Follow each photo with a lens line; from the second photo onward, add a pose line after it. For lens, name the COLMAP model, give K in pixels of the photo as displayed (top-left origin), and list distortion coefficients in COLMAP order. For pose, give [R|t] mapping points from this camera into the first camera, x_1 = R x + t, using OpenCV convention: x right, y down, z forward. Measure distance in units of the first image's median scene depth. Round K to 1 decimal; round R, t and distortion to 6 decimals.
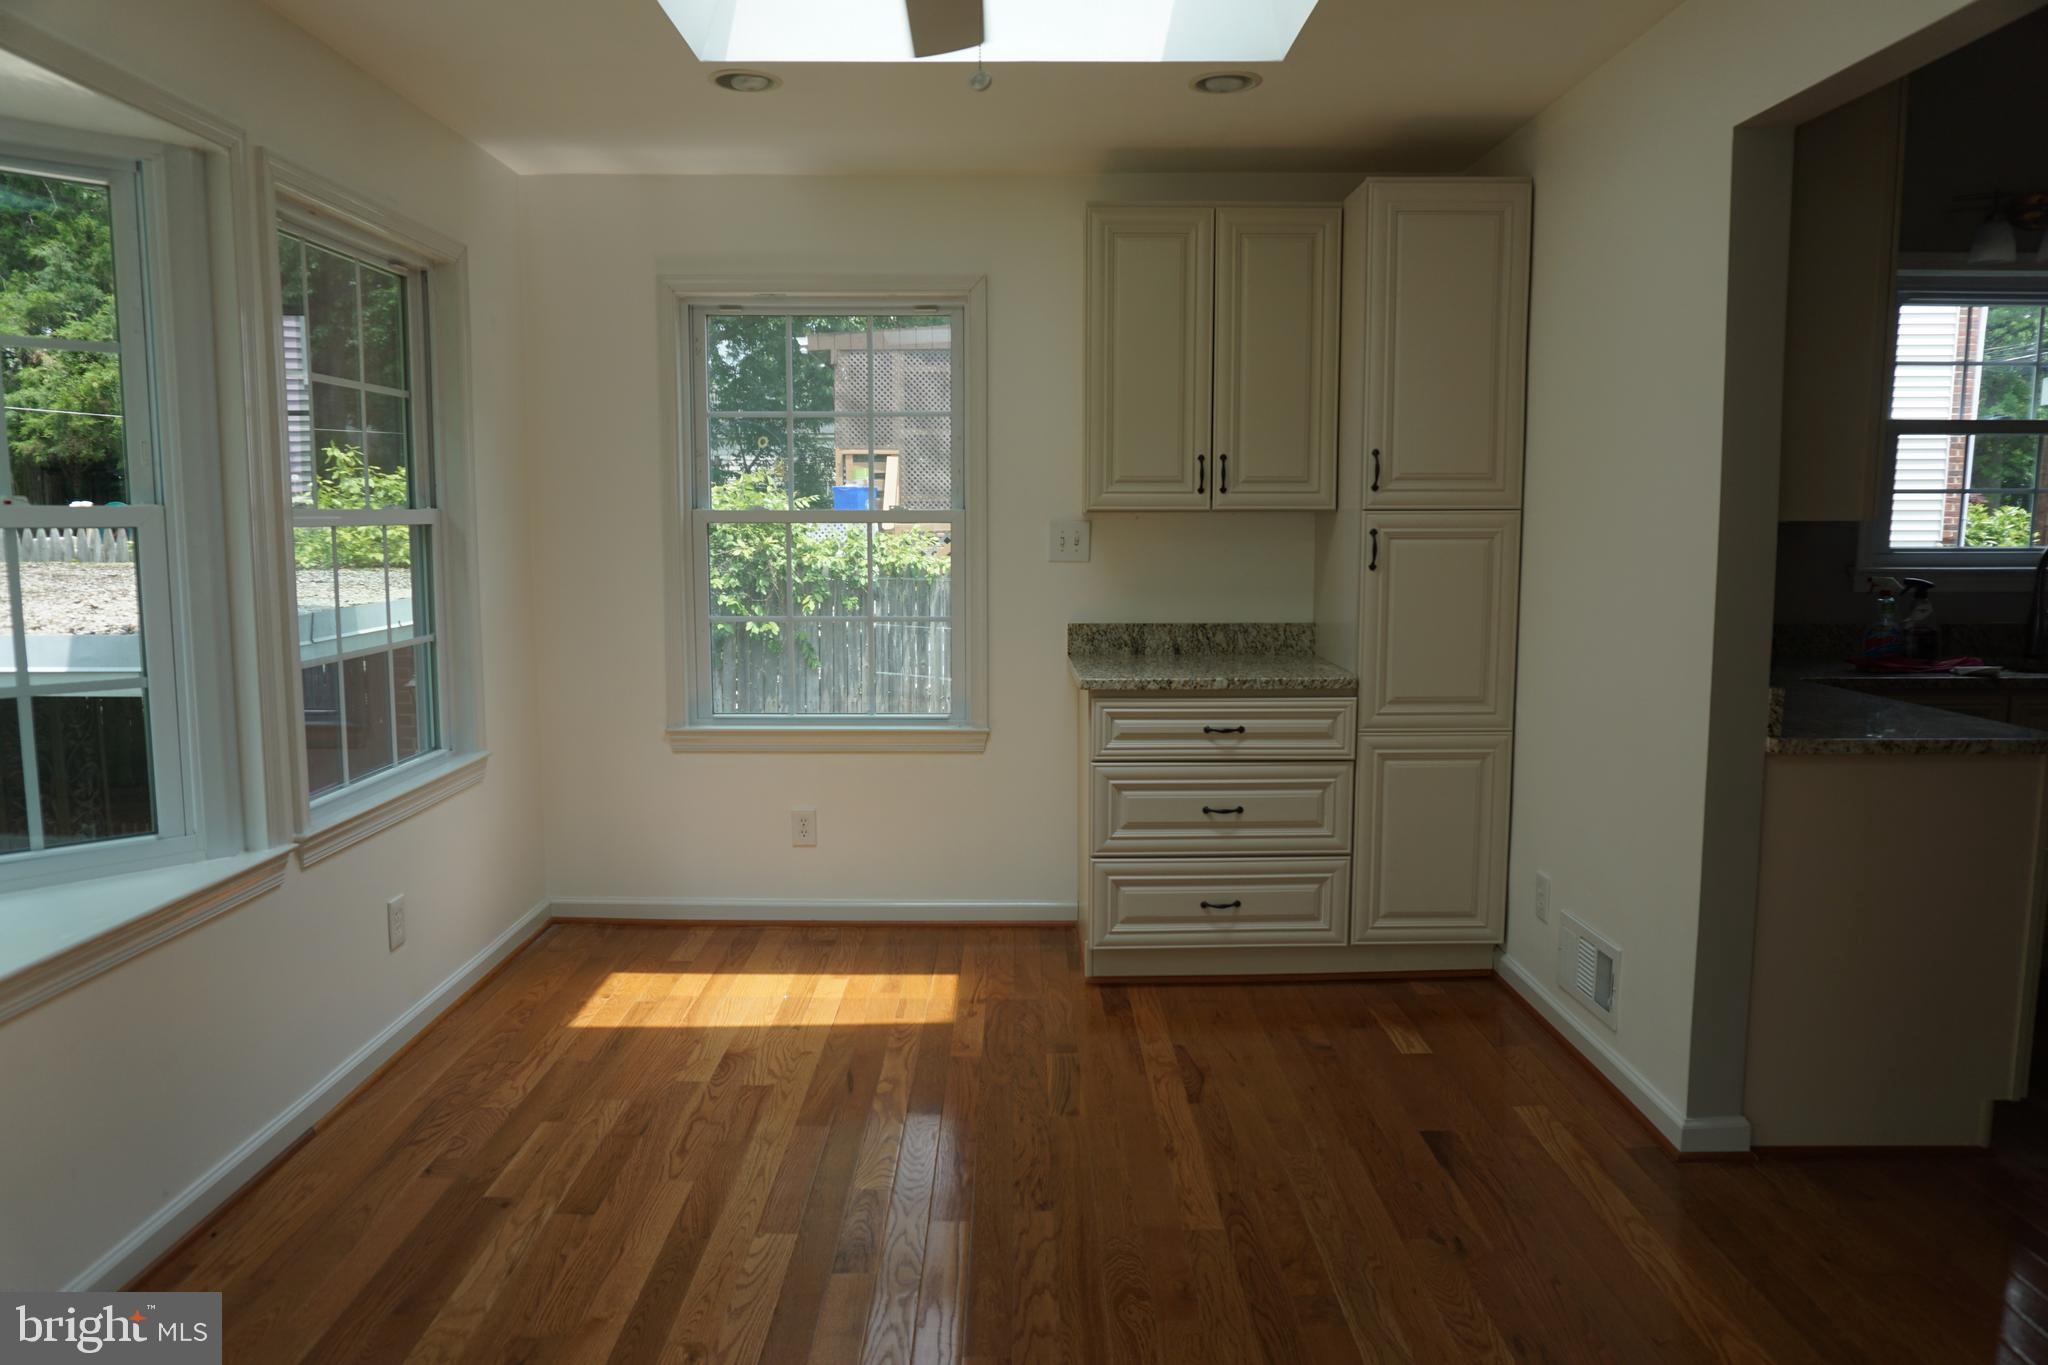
lens RADIAL K [[1364.2, 0, 1017.4], [0, 1364.2, 677.2], [0, 0, 1]] dist [-0.044264, 0.028188]
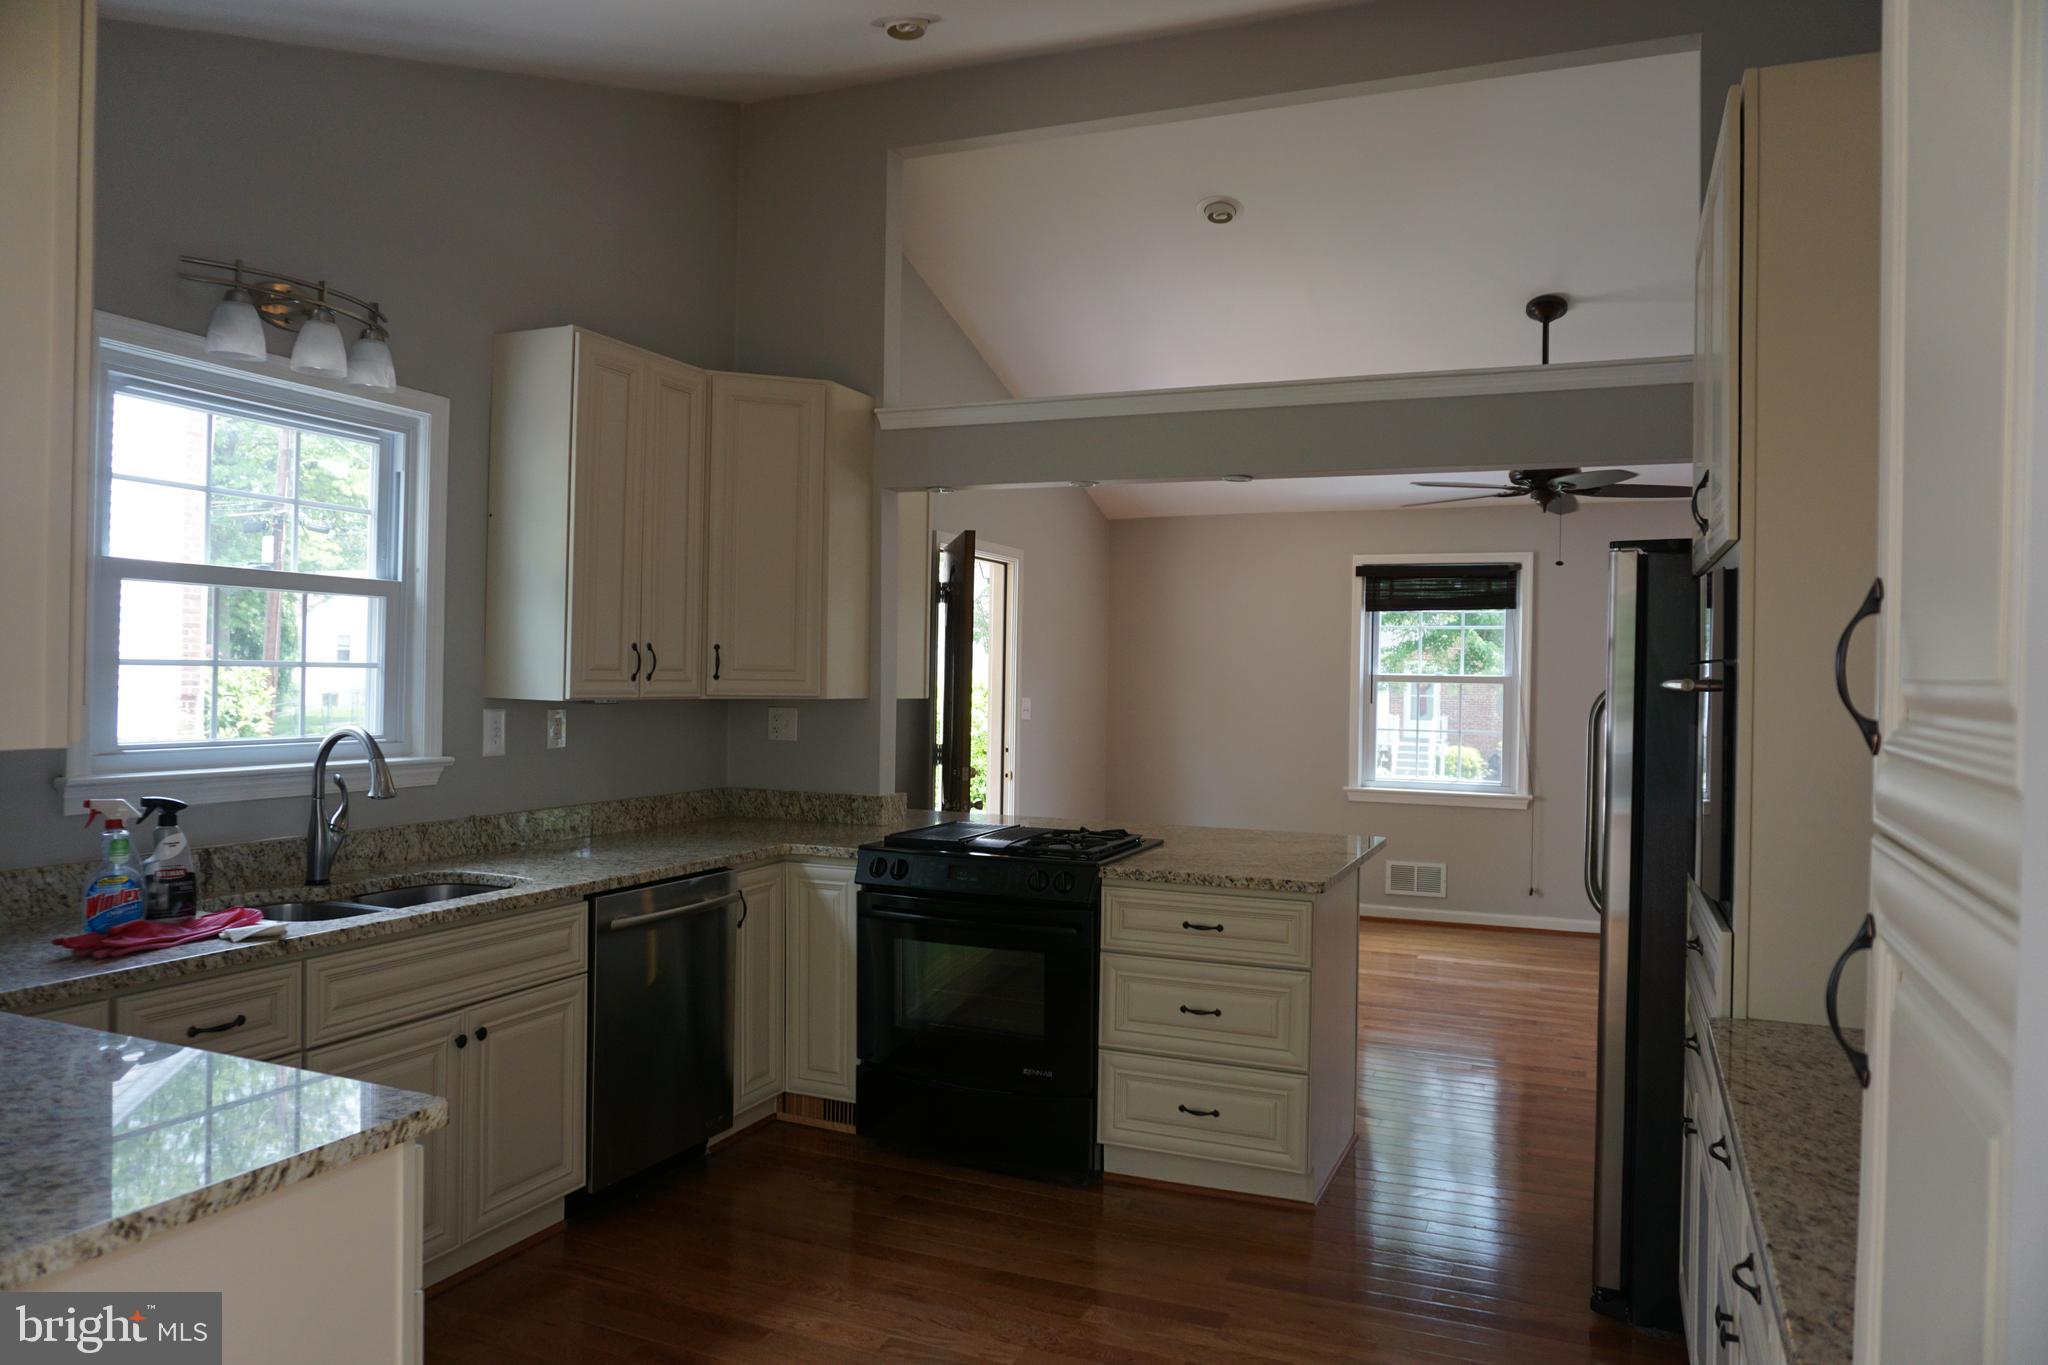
lens RADIAL K [[1364.2, 0, 1019.7], [0, 1364.2, 681.1], [0, 0, 1]] dist [-0.044264, 0.028188]
pose [[0.399259, 0.003398, 0.916832, 0.230665], [0.092040, 0.994793, -0.043768, -0.061625], [-0.912207, 0.101860, 0.396867, 0.346599]]
